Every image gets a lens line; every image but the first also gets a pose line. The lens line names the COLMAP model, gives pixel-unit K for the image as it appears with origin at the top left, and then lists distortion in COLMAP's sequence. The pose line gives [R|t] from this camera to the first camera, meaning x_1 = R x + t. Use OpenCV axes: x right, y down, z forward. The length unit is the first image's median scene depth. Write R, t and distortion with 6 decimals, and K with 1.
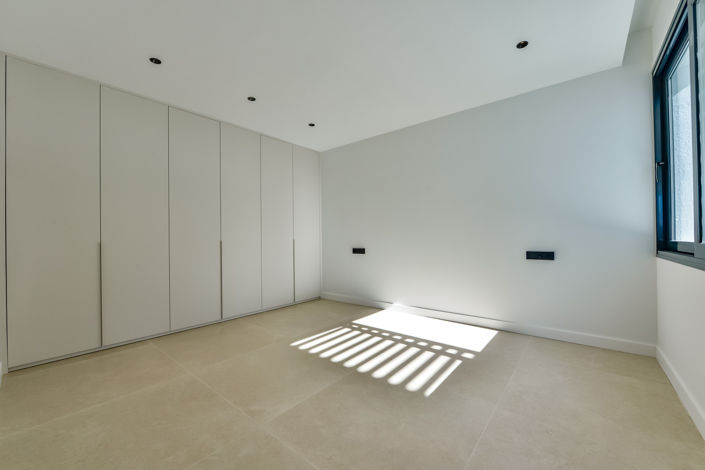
lens RADIAL K [[281.0, 0, 348.7], [0, 281.0, 234.6], [0, 0, 1]] dist [-0.003138, -0.001753]
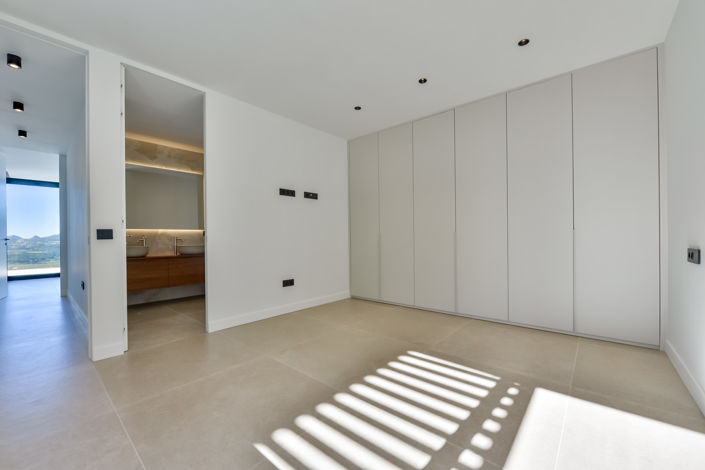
lens RADIAL K [[281.0, 0, 349.9], [0, 281.0, 239.4], [0, 0, 1]] dist [-0.003138, -0.001753]
pose [[-0.022440, 0.021920, -0.999508, 0.564869], [0.028592, 0.999365, 0.021275, 0.022304], [0.999339, -0.028101, -0.023052, 0.733499]]
